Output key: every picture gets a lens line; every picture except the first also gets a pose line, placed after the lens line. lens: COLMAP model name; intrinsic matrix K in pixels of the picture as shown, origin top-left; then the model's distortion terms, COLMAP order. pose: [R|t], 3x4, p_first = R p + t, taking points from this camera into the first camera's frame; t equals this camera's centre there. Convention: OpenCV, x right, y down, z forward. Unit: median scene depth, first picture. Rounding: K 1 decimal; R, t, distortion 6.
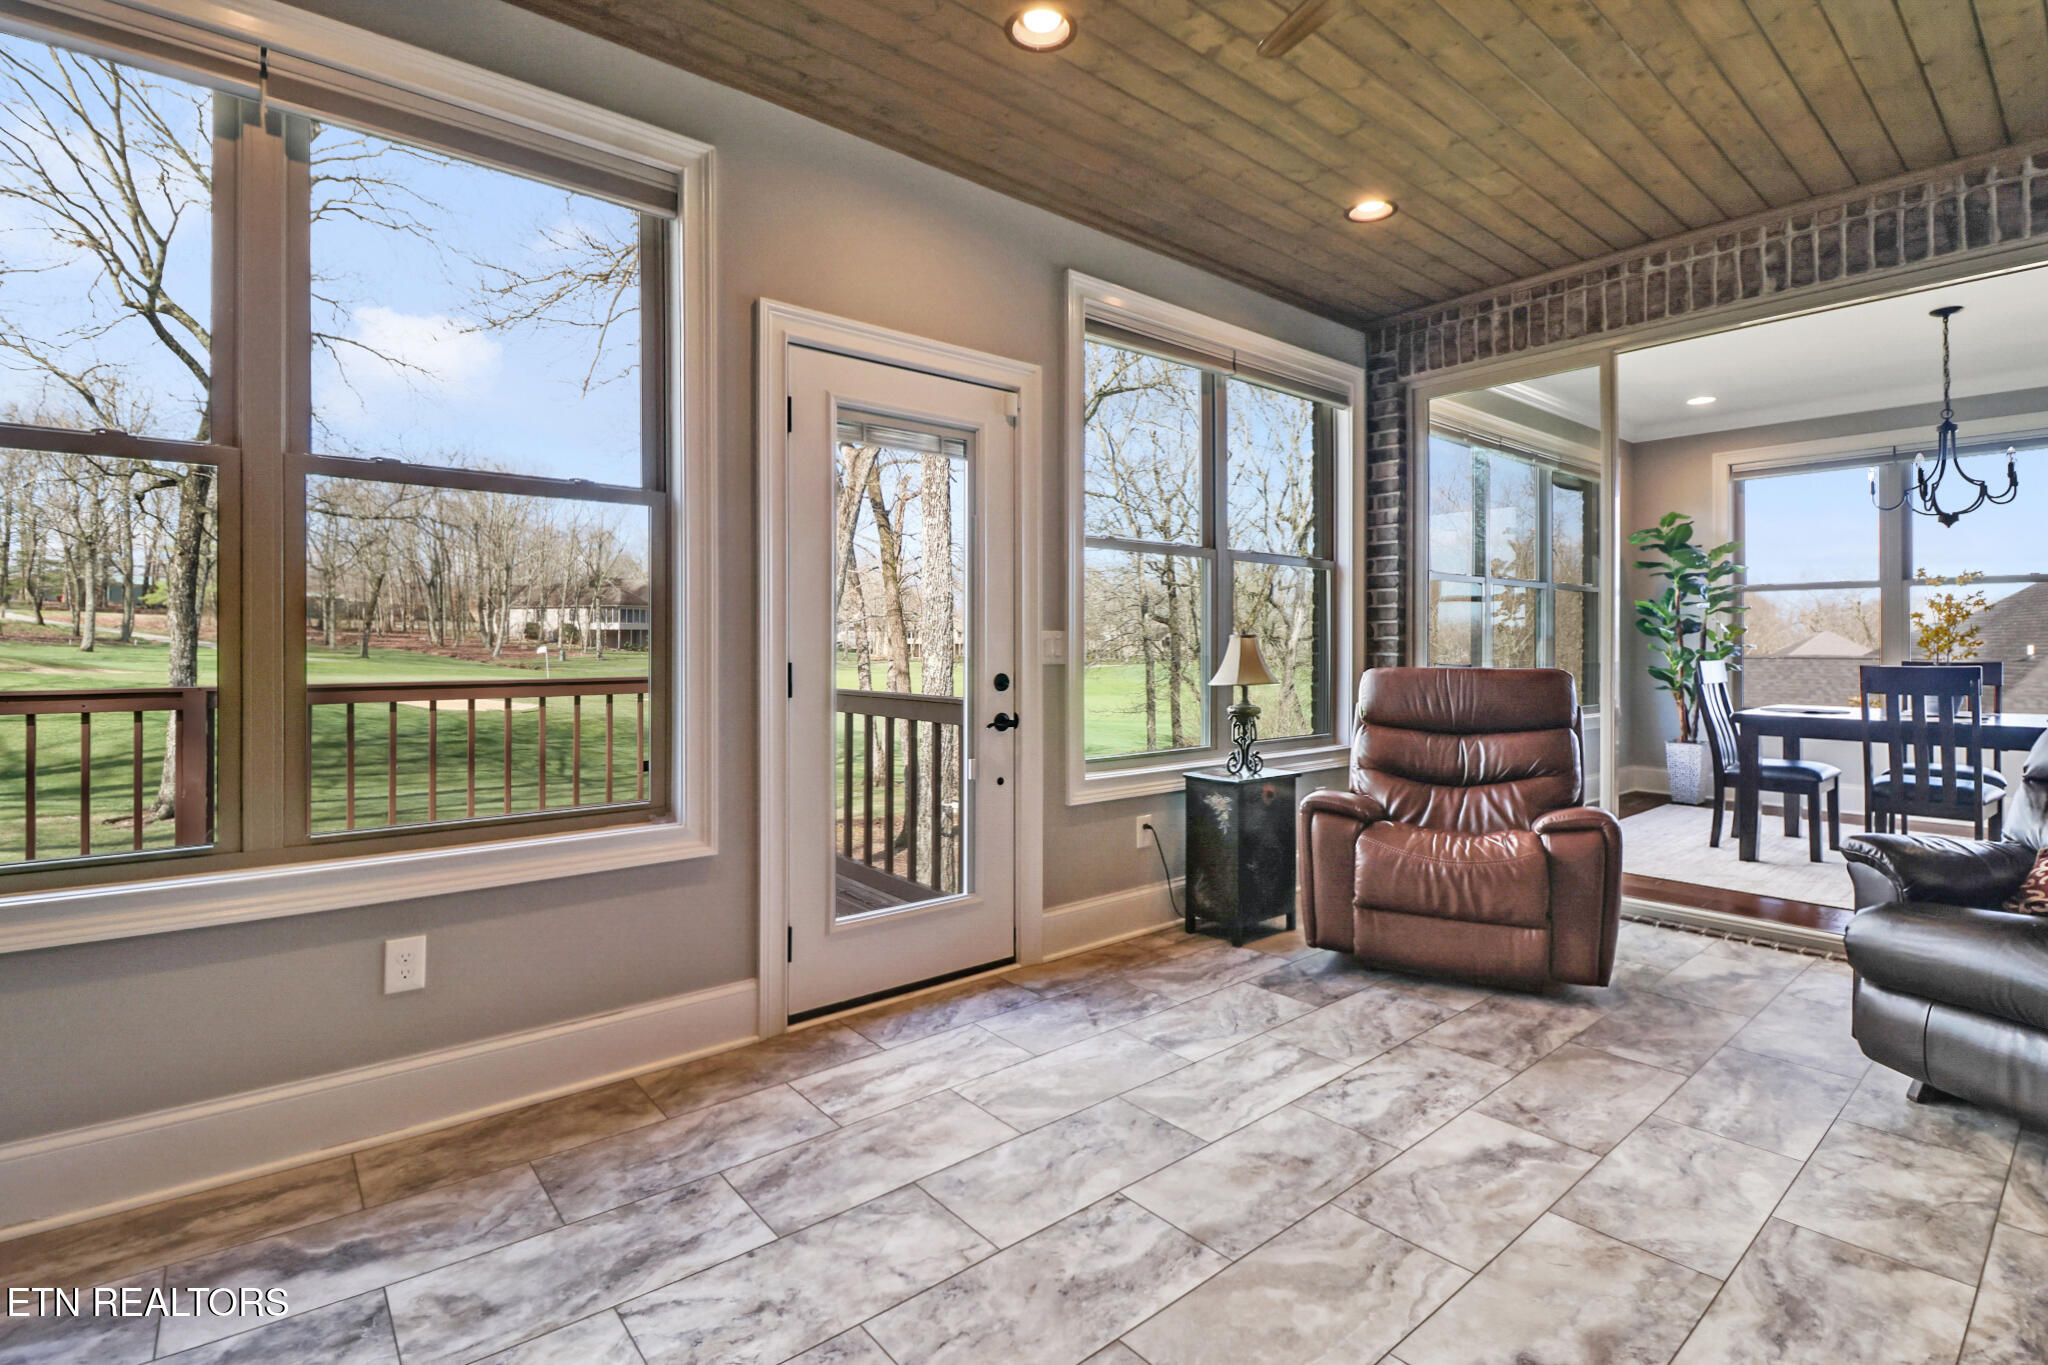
lens RADIAL K [[948.9, 0, 1038.8], [0, 948.9, 655.5], [0, 0, 1]] dist [-0.003633, -0.008740]
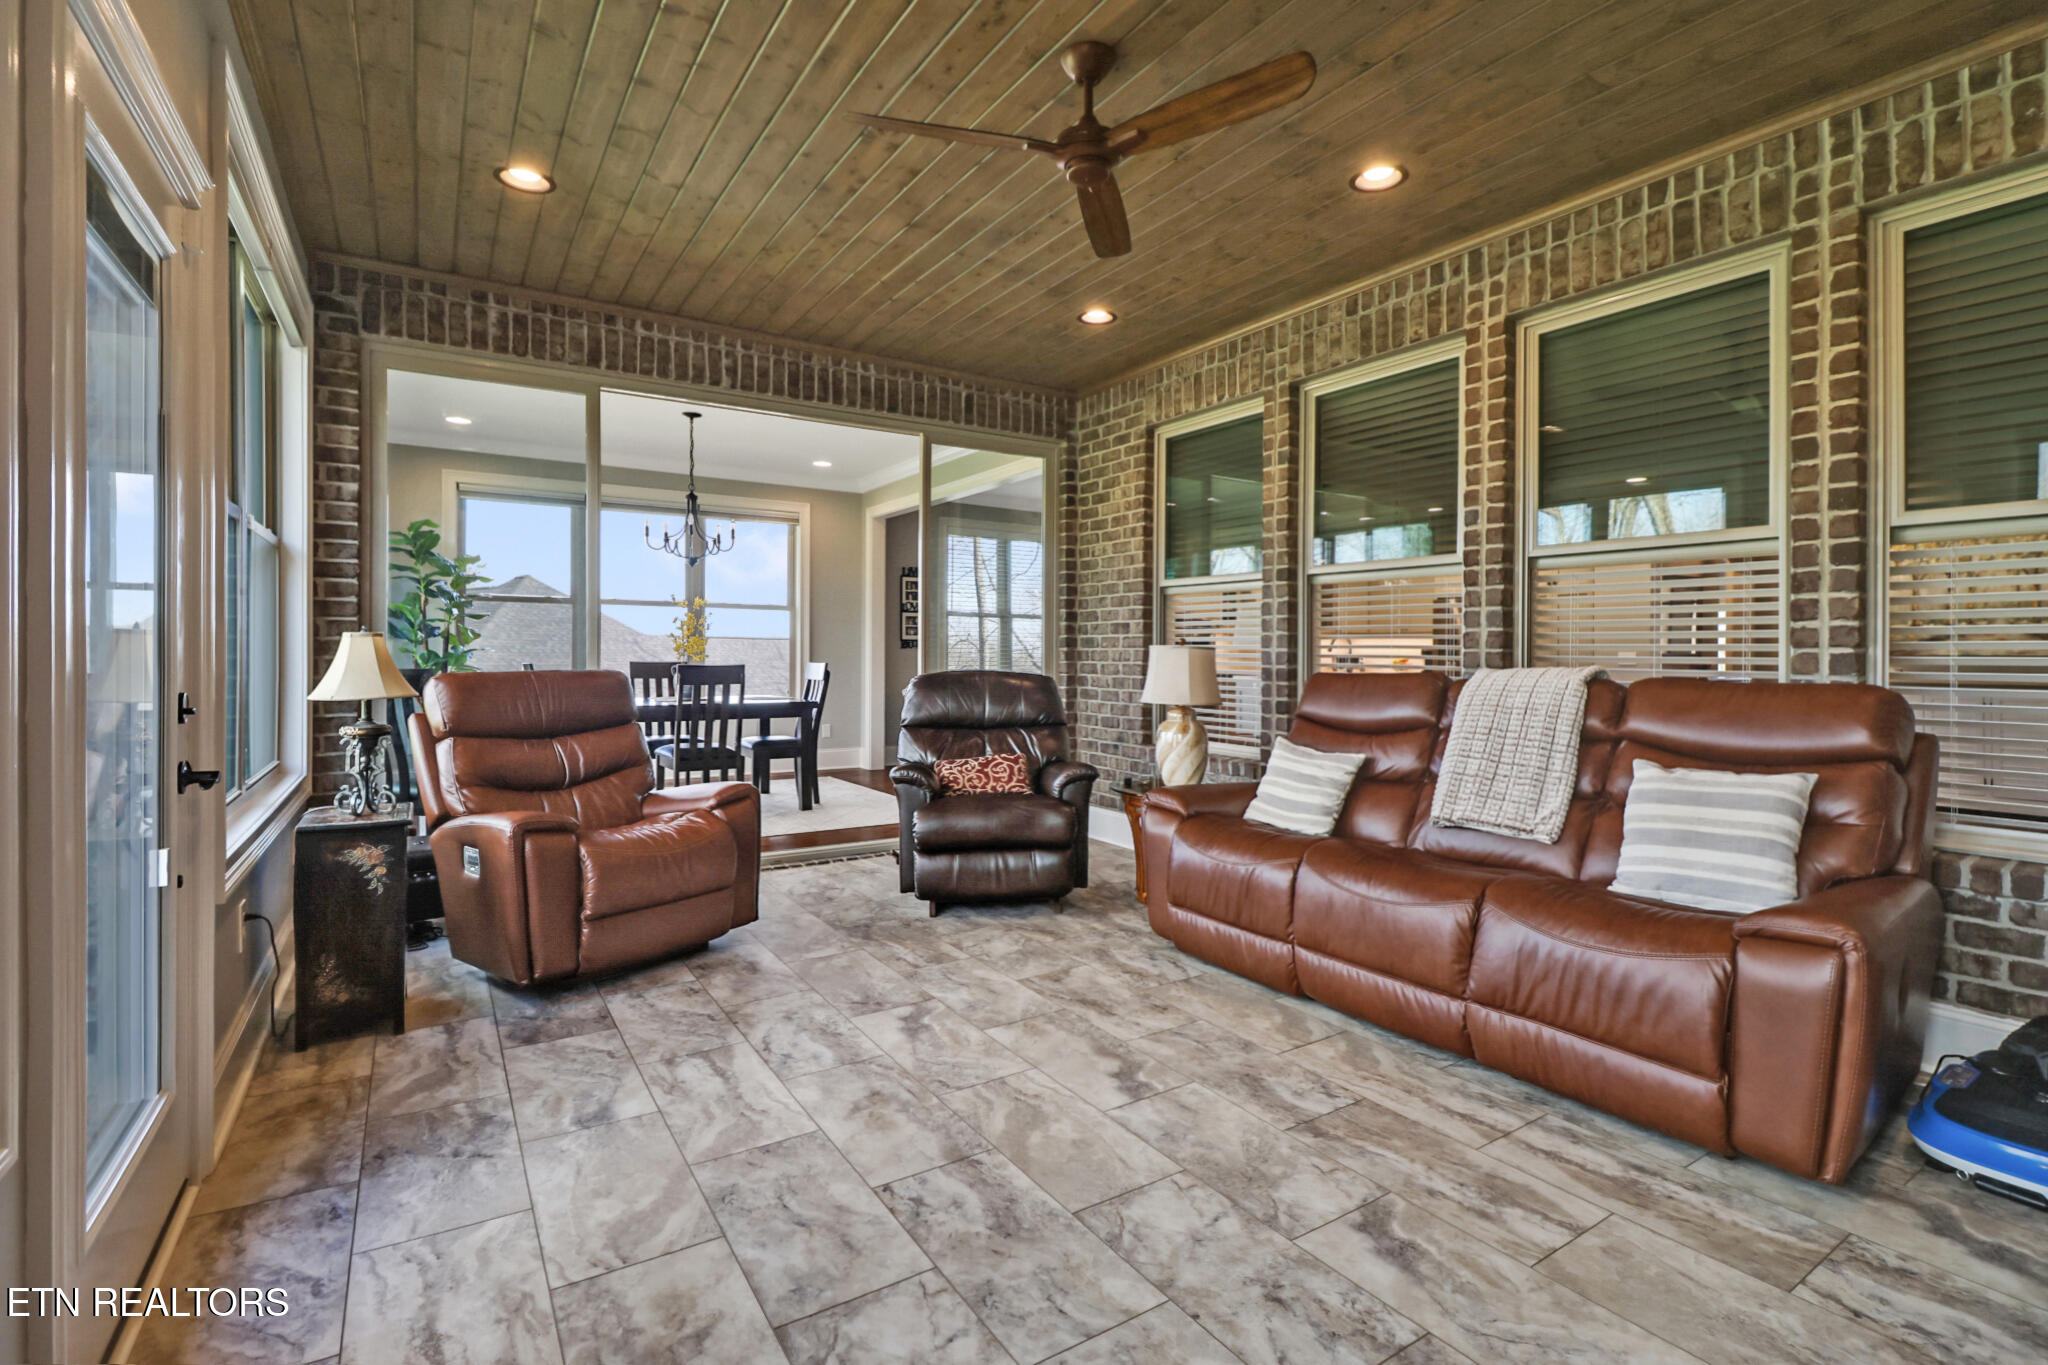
lens RADIAL K [[948.9, 0, 1033.7], [0, 948.9, 656.2], [0, 0, 1]] dist [-0.003633, -0.008740]
pose [[0.130701, -0.002986, 0.991417, -0.596039], [0.003318, 0.999991, 0.002575, -0.004680], [-0.991416, 0.002953, 0.130710, 0.458904]]
